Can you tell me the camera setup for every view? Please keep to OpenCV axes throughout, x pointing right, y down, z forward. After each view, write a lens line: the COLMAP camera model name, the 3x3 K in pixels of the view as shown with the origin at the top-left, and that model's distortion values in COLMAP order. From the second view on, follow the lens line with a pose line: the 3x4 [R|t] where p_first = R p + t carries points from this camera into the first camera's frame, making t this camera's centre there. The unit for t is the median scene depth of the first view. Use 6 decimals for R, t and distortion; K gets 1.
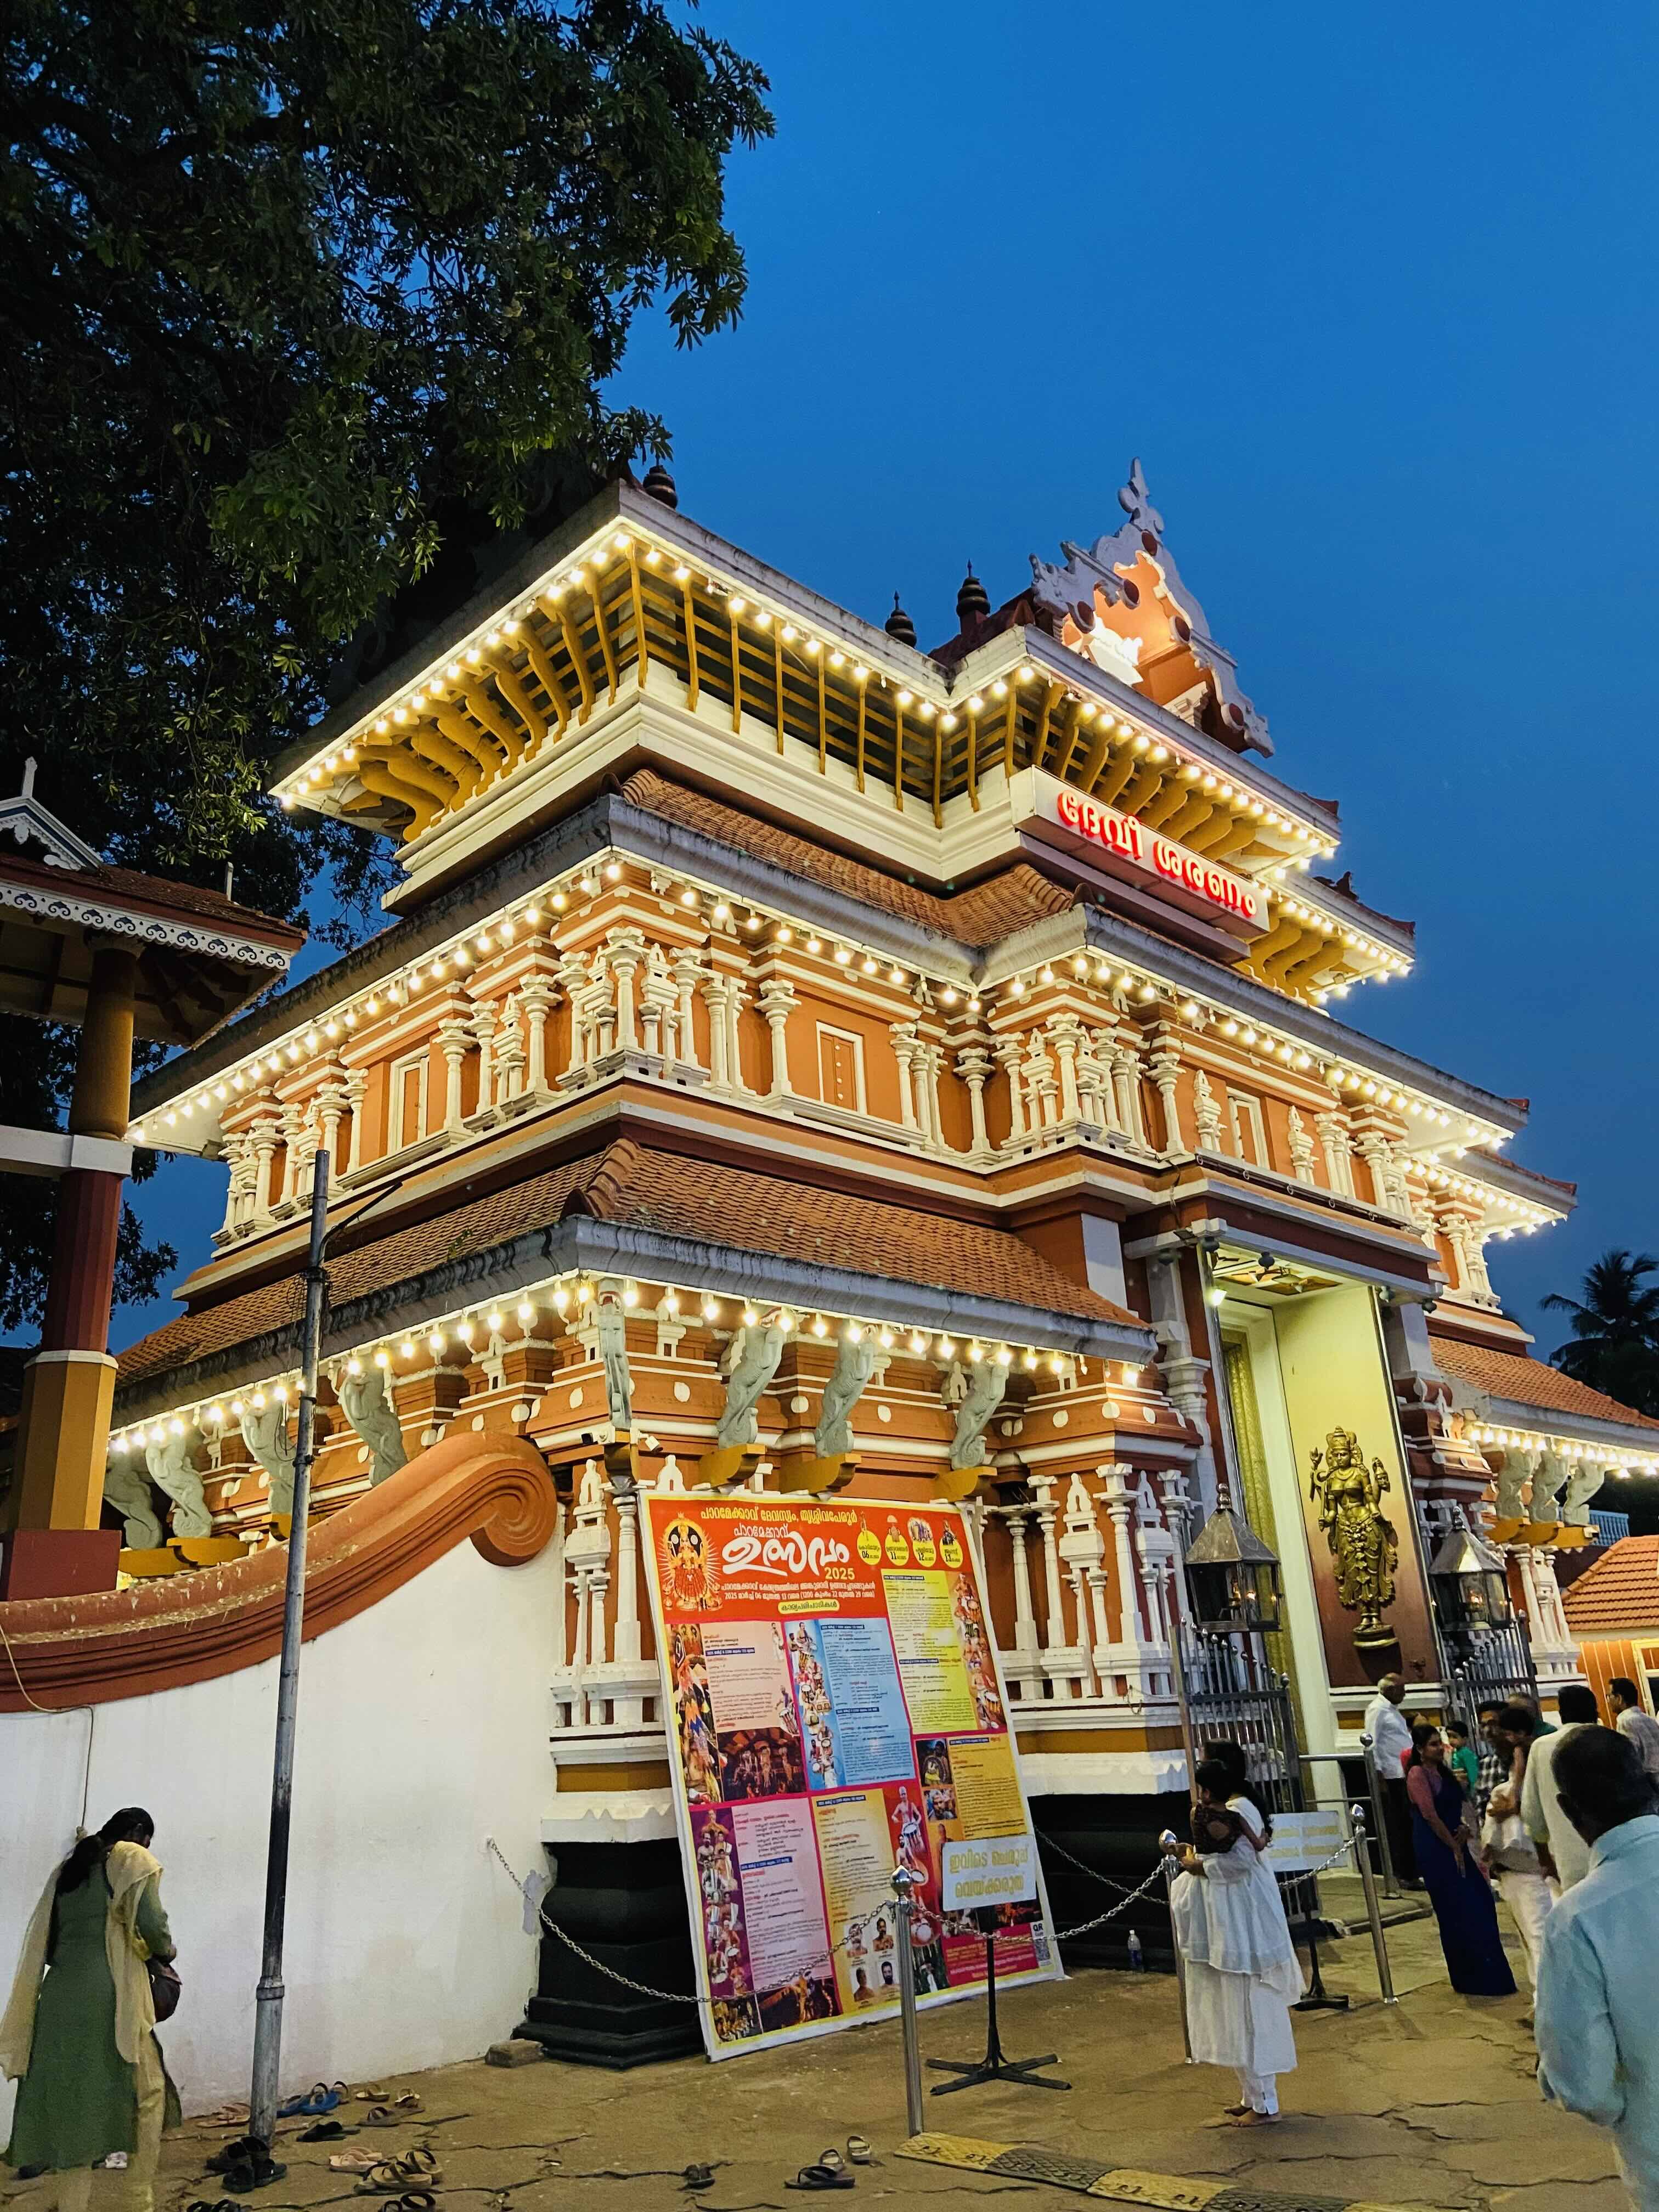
lens RADIAL K [[1719.0, 0, 862.6], [0, 1719.0, 1088.1], [0, 0, 1]] dist [0.126608, -0.170588]
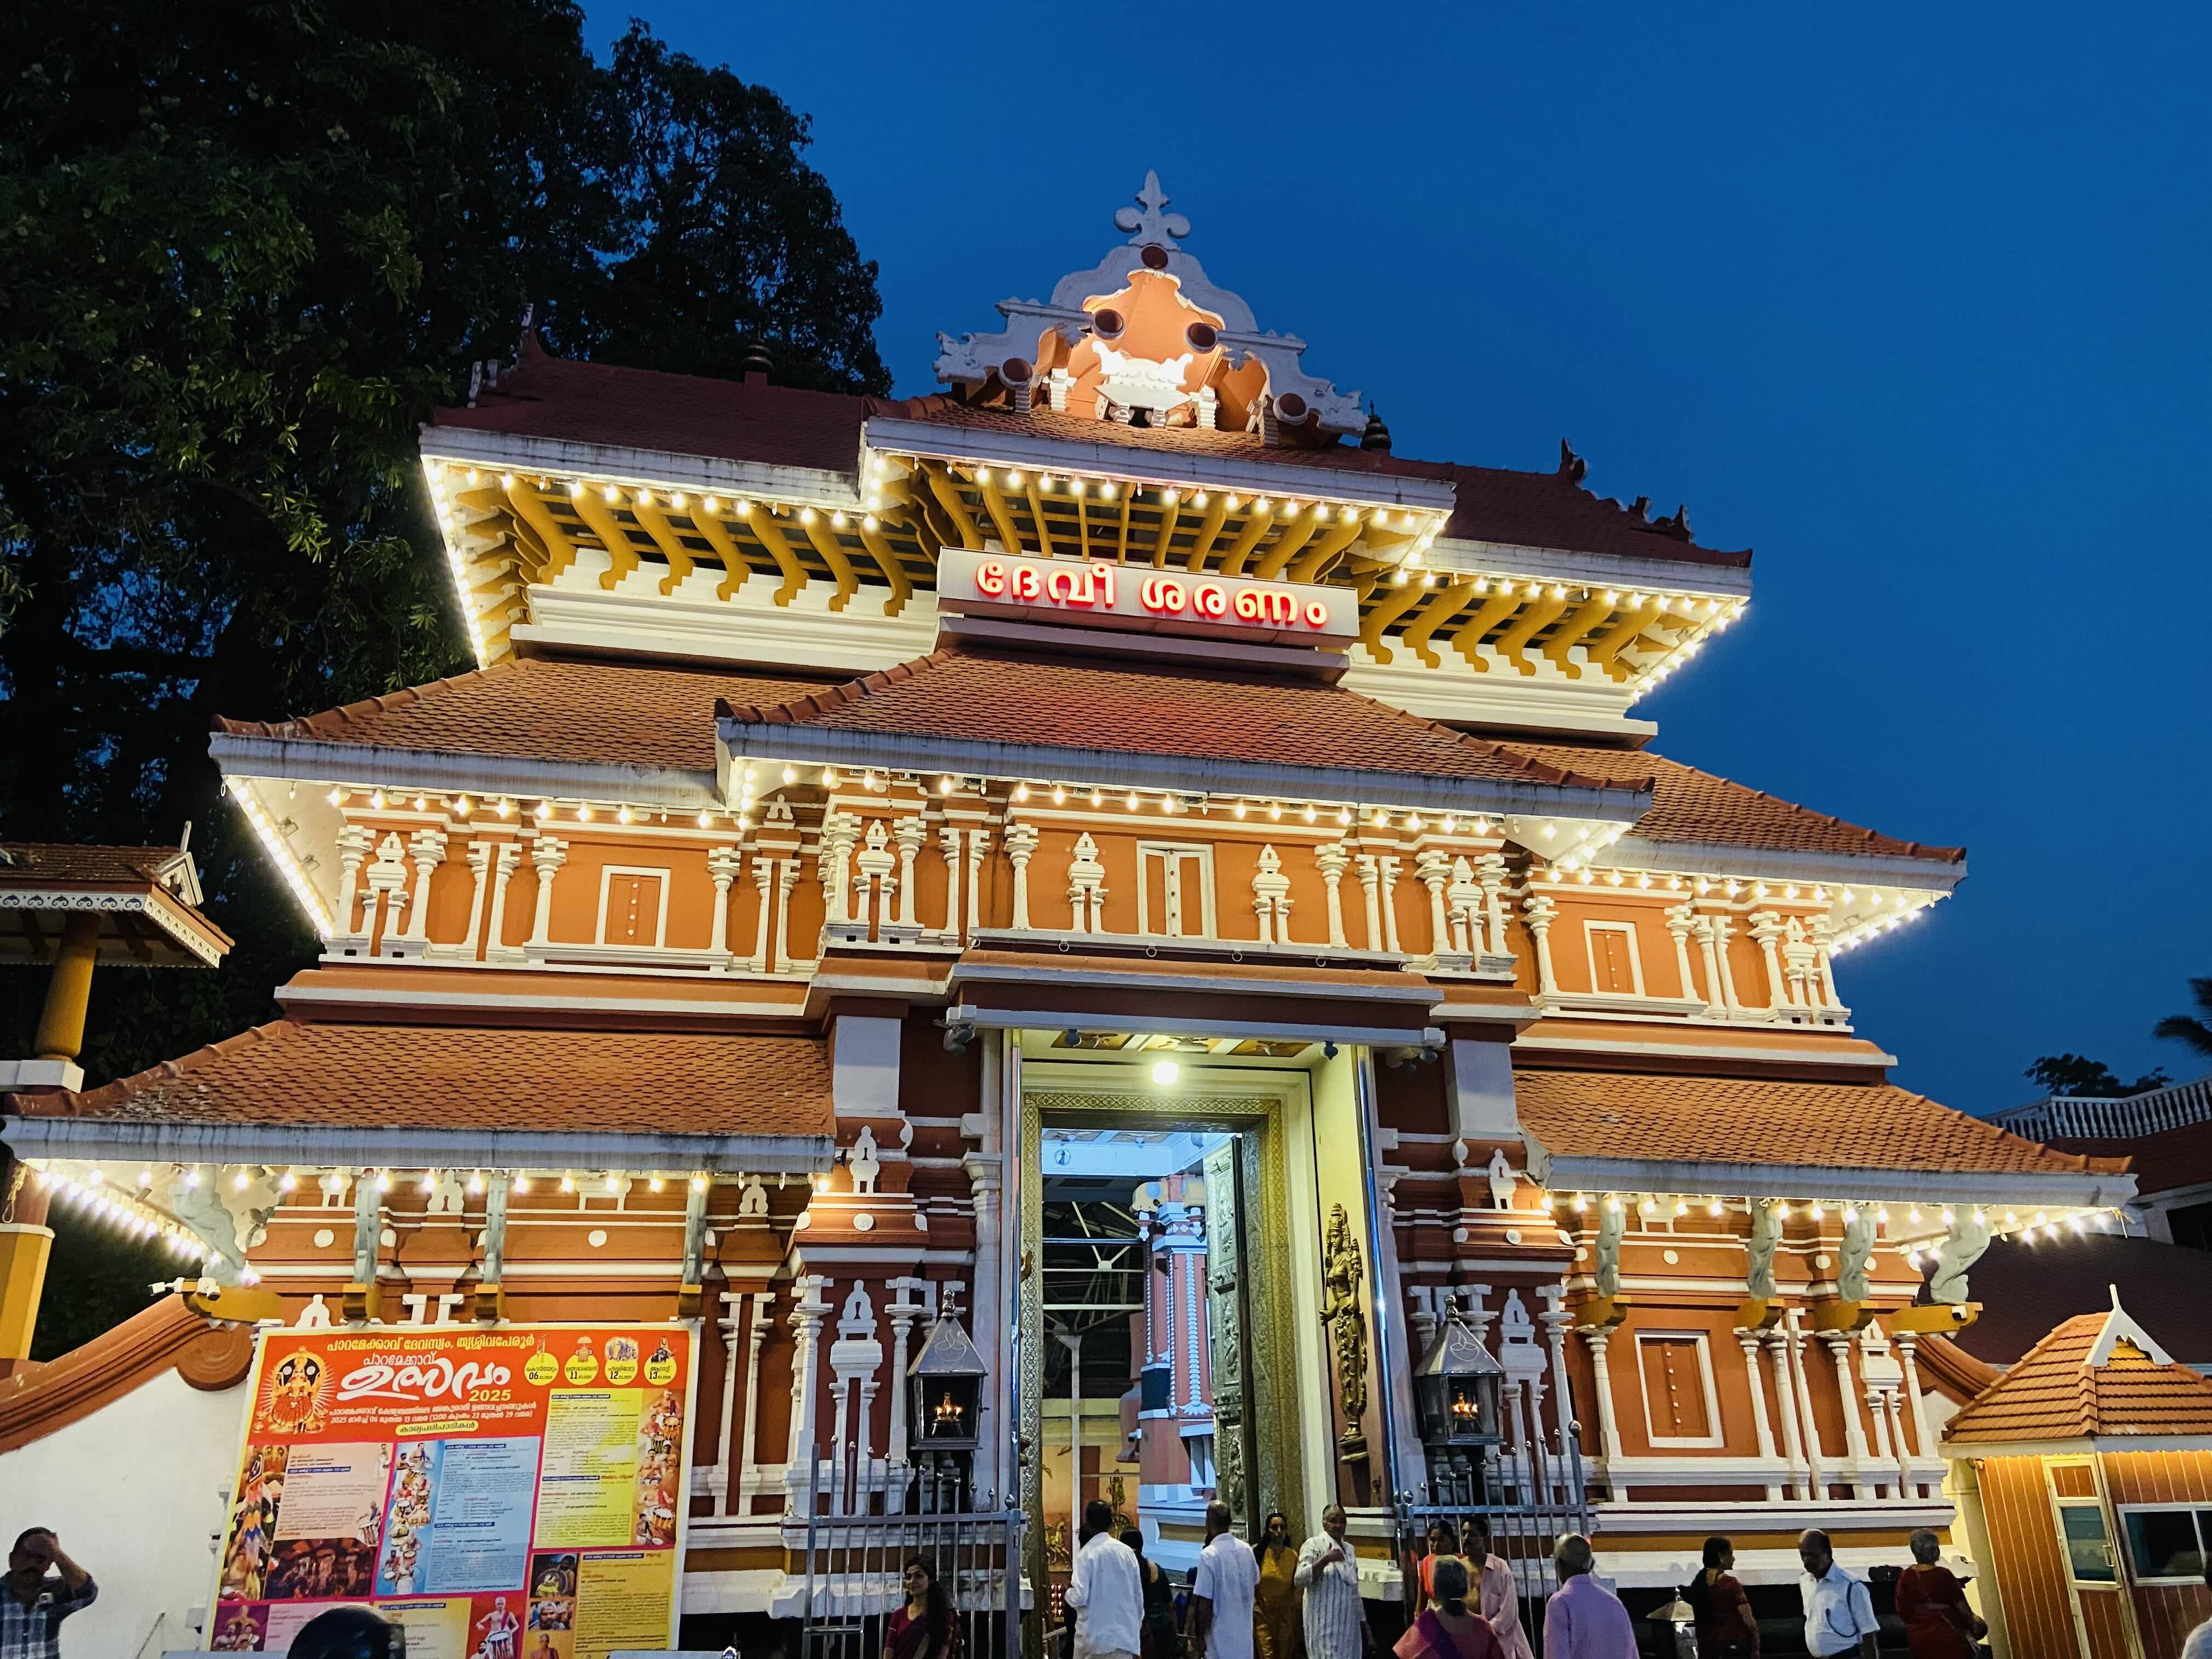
lens RADIAL K [[1719.0, 0, 1098.5], [0, 1719.0, 835.2], [0, 0, 1]] dist [0.126608, -0.170588]
pose [[0.831448, -0.157573, -0.532790, 0.886898], [0.158287, 0.986381, -0.044708, 0.042591], [0.532578, -0.047161, 0.845066, 0.281197]]
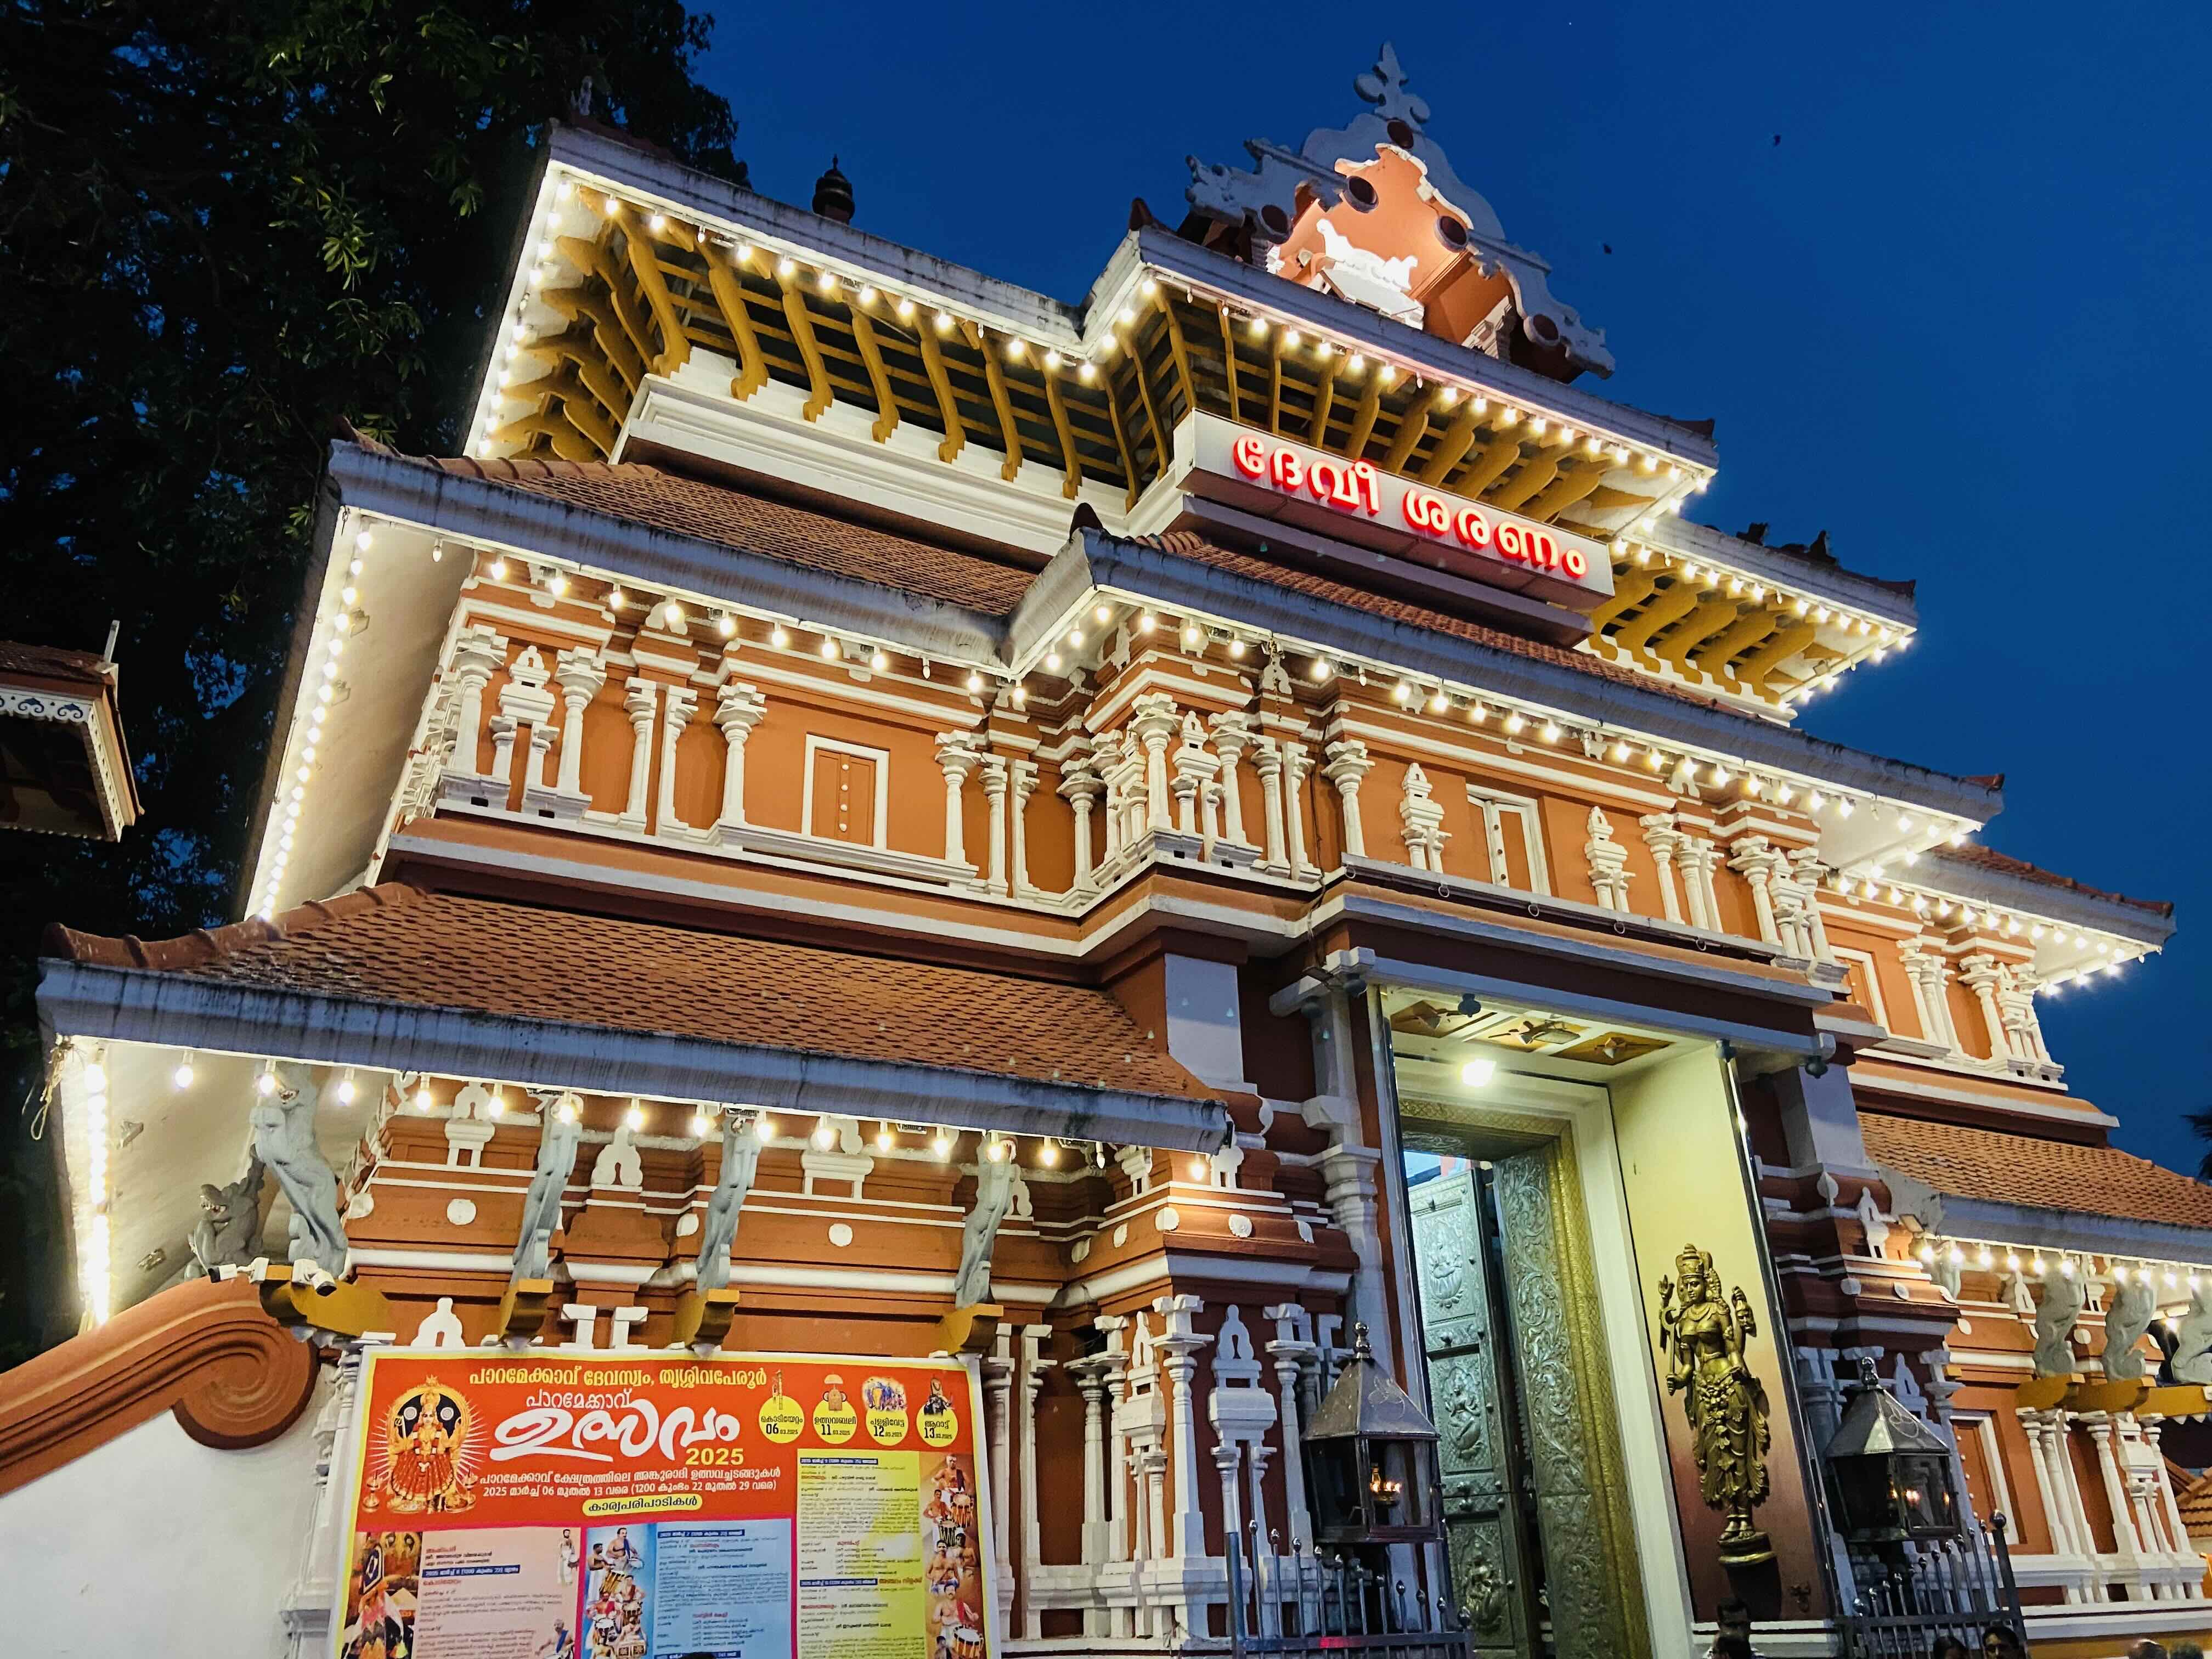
lens RADIAL K [[1719.0, 0, 1110.9], [0, 1719.0, 849.1], [0, 0, 1]] dist [0.126608, -0.170588]
pose [[0.952757, -0.097203, -0.287759, 0.358792], [0.079923, 0.994253, -0.071229, 0.087907], [0.293029, 0.044865, 0.955050, 0.322862]]
